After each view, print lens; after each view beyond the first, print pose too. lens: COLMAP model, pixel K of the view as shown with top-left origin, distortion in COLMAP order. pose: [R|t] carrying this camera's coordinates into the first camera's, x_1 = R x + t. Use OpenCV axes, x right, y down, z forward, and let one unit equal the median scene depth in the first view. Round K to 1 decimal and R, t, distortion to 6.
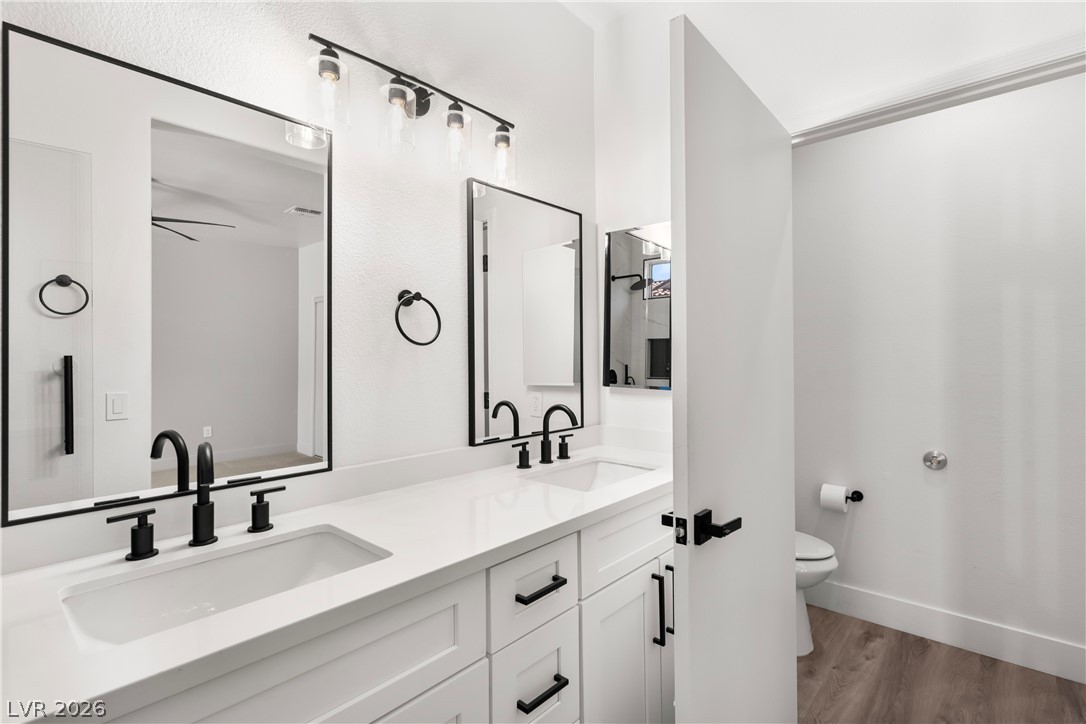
lens RADIAL K [[512.7, 0, 545.5], [0, 512.7, 360.6], [0, 0, 1]] dist [0.003868, -0.001081]
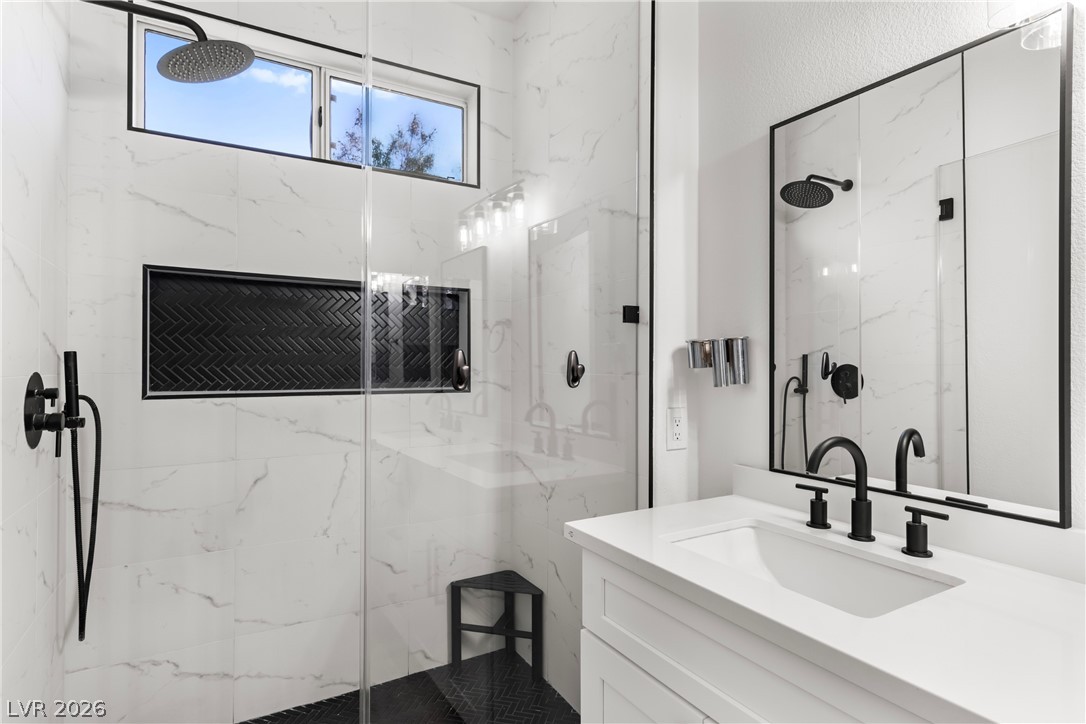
lens RADIAL K [[571.7, 0, 546.8], [0, 571.7, 358.5], [0, 0, 1]] dist [0.001703, 0.000226]
pose [[-0.299441, -0.003108, -0.954110, 0.469224], [-0.004446, 0.999988, -0.001862, 0.005386], [0.954105, 0.003685, -0.299451, 0.596529]]
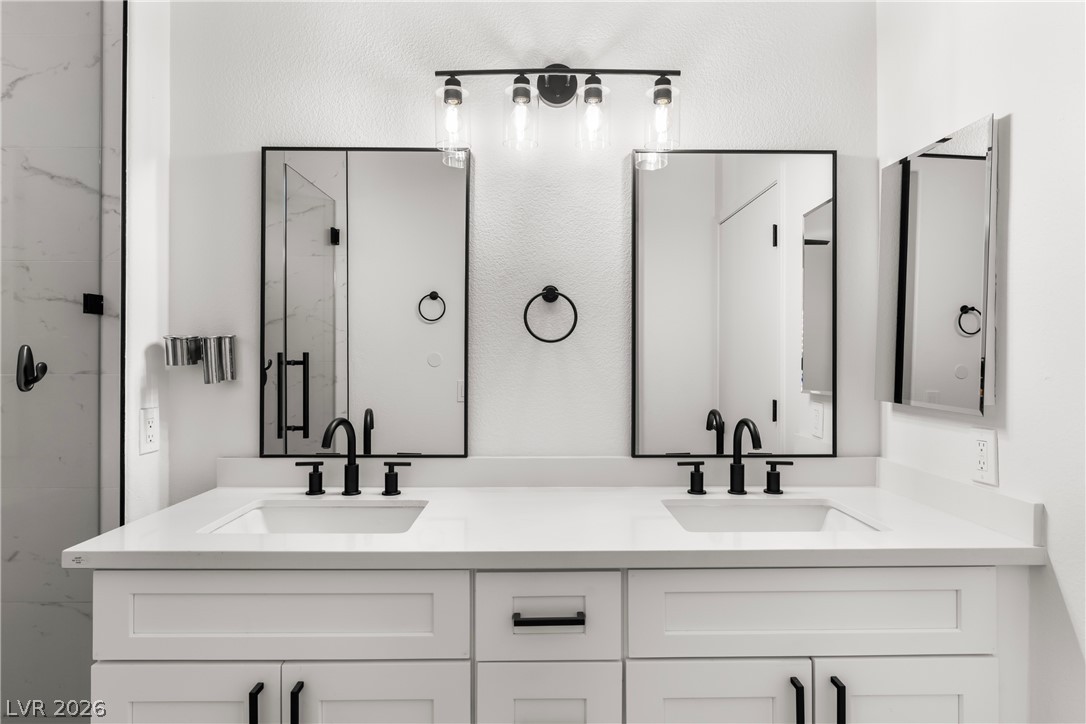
lens RADIAL K [[586.0, 0, 538.7], [0, 586.0, 359.1], [0, 0, 1]] dist [-0.005351, 0.002843]
pose [[0.681215, 0.005669, -0.732061, 0.608810], [-0.008588, 0.999963, -0.000248, 0.002661], [0.732033, 0.006456, 0.681239, 0.258990]]
